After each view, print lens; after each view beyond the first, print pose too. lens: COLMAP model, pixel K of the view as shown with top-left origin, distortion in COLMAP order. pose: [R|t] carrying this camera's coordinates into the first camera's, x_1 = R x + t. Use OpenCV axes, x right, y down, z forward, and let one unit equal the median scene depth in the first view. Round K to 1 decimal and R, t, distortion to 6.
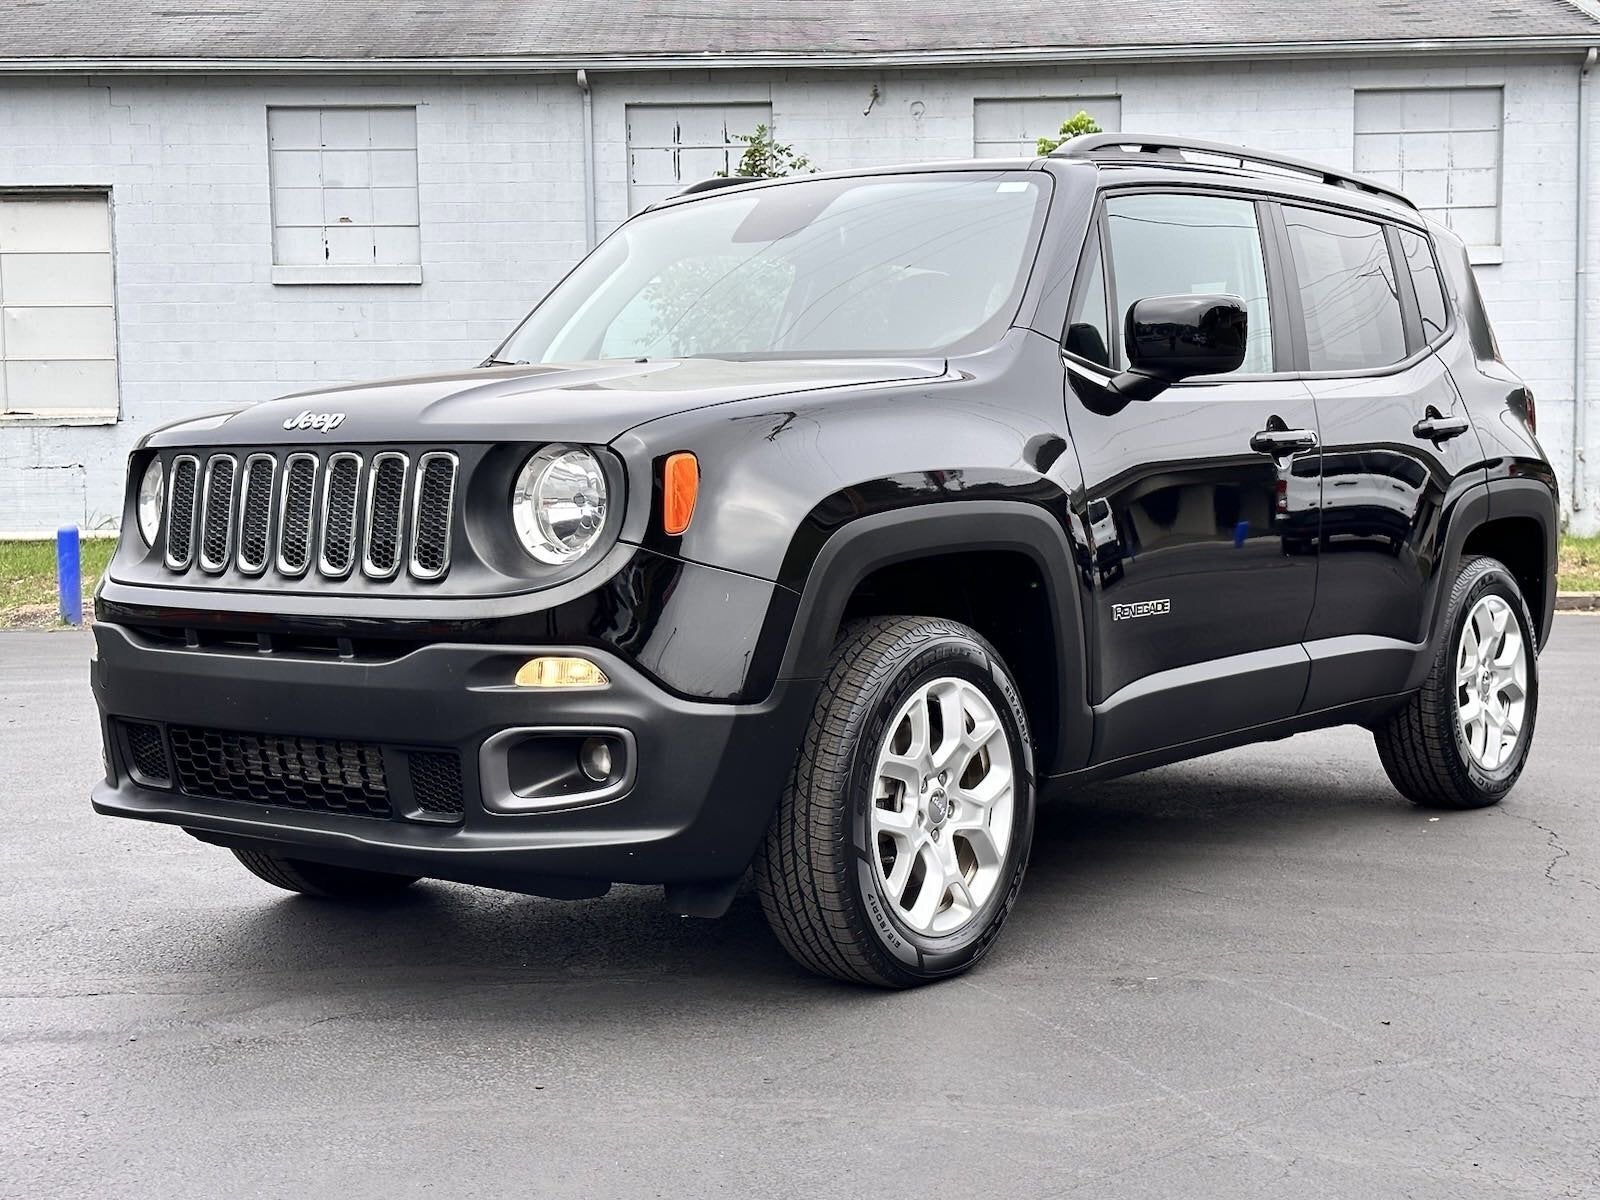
lens RADIAL K [[2314.3, 0, 800.0], [0, 2314.3, 600.0], [0, 0, 1]] dist [0.117441, -0.048911]
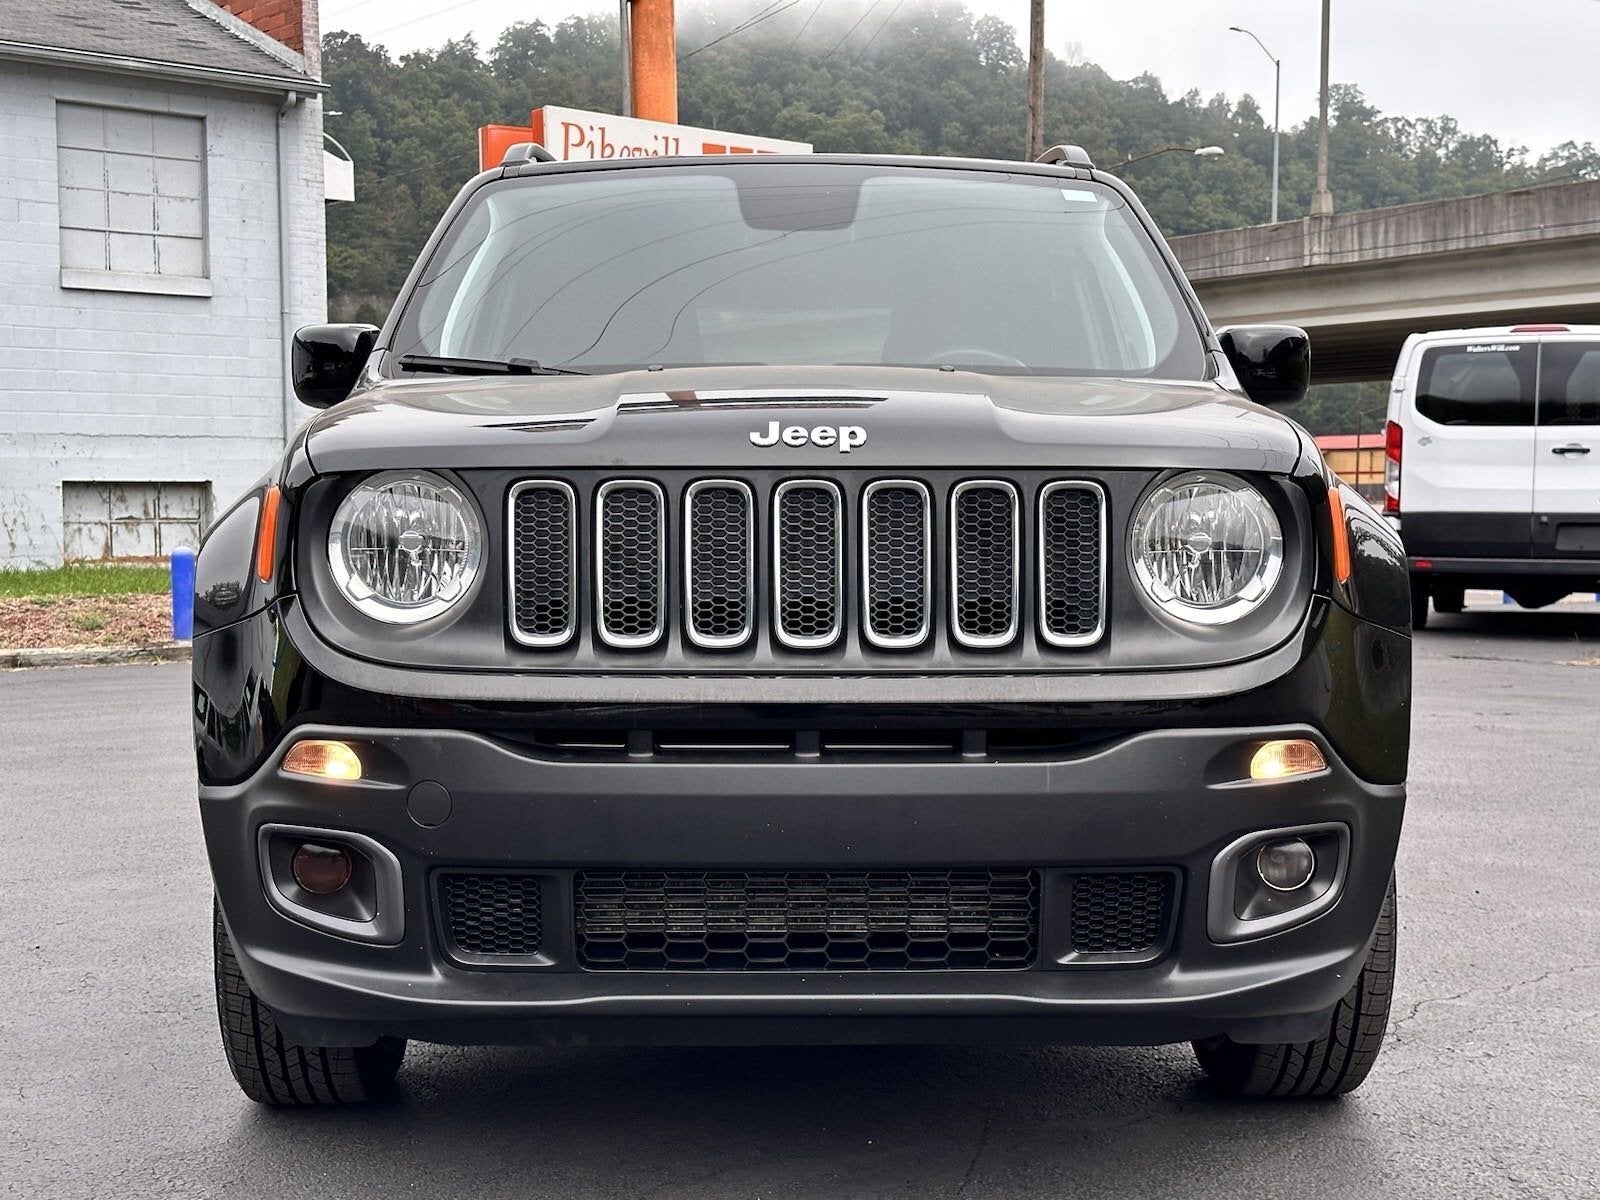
lens RADIAL K [[2314.3, 0, 800.0], [0, 2314.3, 600.0], [0, 0, 1]] dist [0.117441, -0.048911]
pose [[0.775091, -0.017083, 0.631618, -0.131314], [0.026657, 0.999629, -0.005675, -0.004161], [-0.631287, 0.021236, 0.775259, 0.085569]]
